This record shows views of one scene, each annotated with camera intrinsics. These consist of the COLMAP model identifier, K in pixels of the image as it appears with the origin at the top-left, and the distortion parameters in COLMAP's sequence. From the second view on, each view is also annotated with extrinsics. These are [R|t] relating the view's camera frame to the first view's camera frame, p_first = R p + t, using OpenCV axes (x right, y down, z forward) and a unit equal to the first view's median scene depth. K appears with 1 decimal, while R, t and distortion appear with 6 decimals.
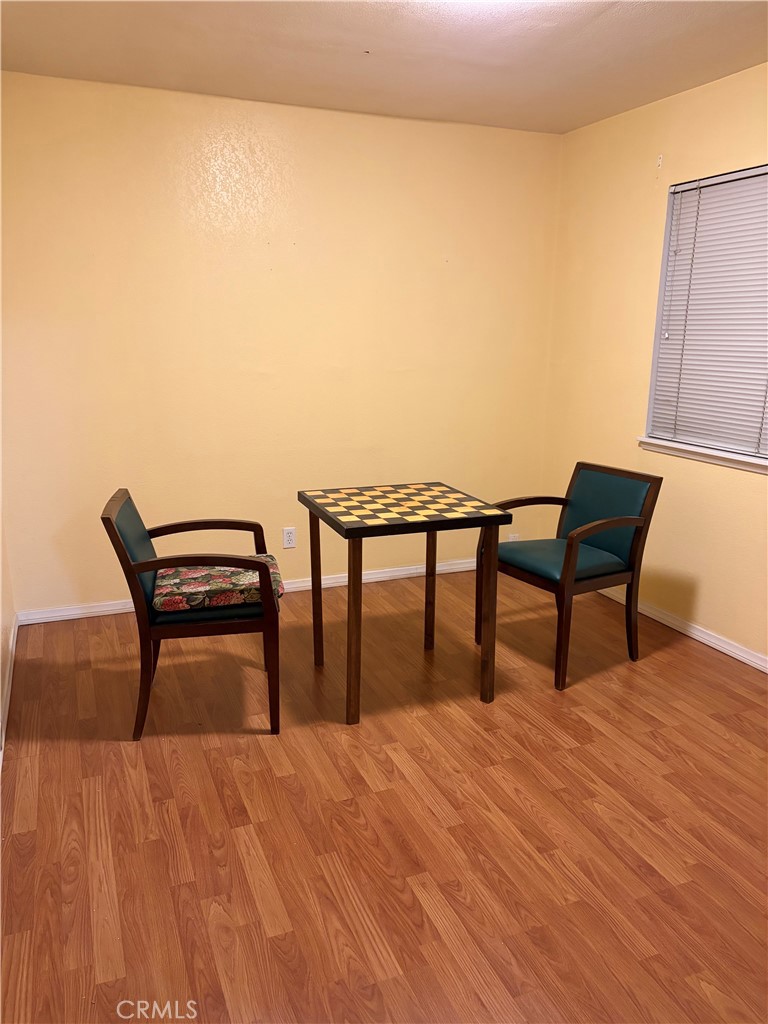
lens RADIAL K [[771.8, 0, 385.1], [0, 771.8, 510.4], [0, 0, 1]] dist [0.025457, -0.045674]
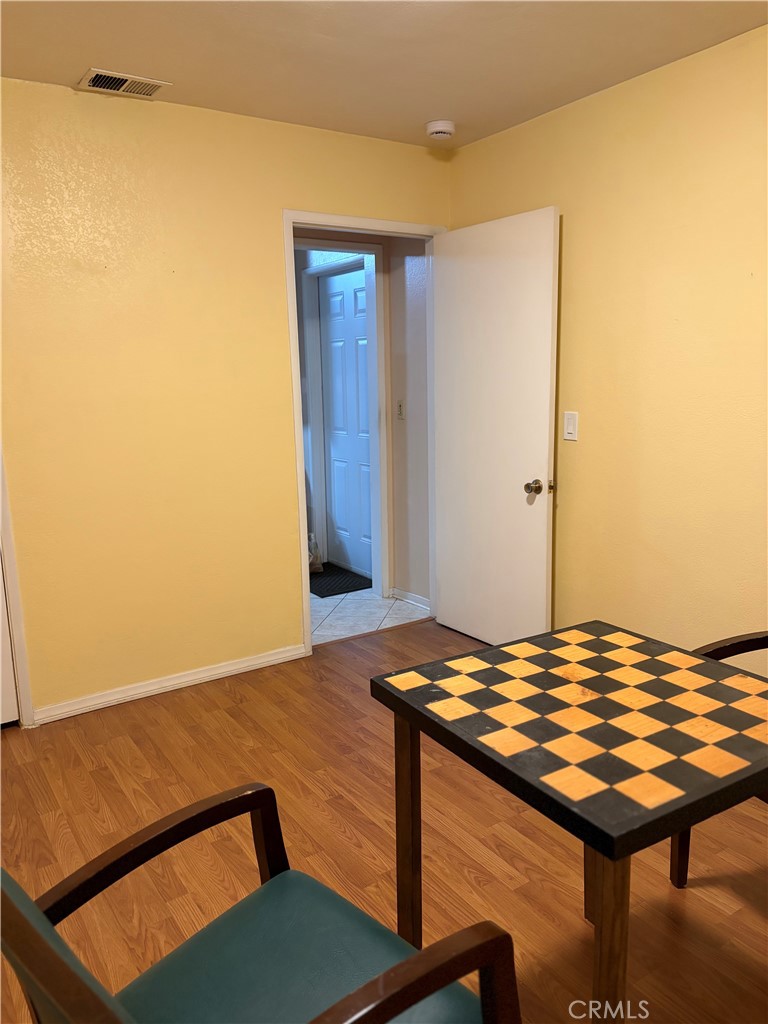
lens RADIAL K [[771.8, 0, 384.4], [0, 771.8, 513.2], [0, 0, 1]] dist [0.025457, -0.045674]
pose [[-0.982056, 0.054180, -0.180638, 0.289693], [-0.022506, 0.917328, 0.397496, -0.381526], [0.187241, 0.394429, -0.899648, 1.699823]]
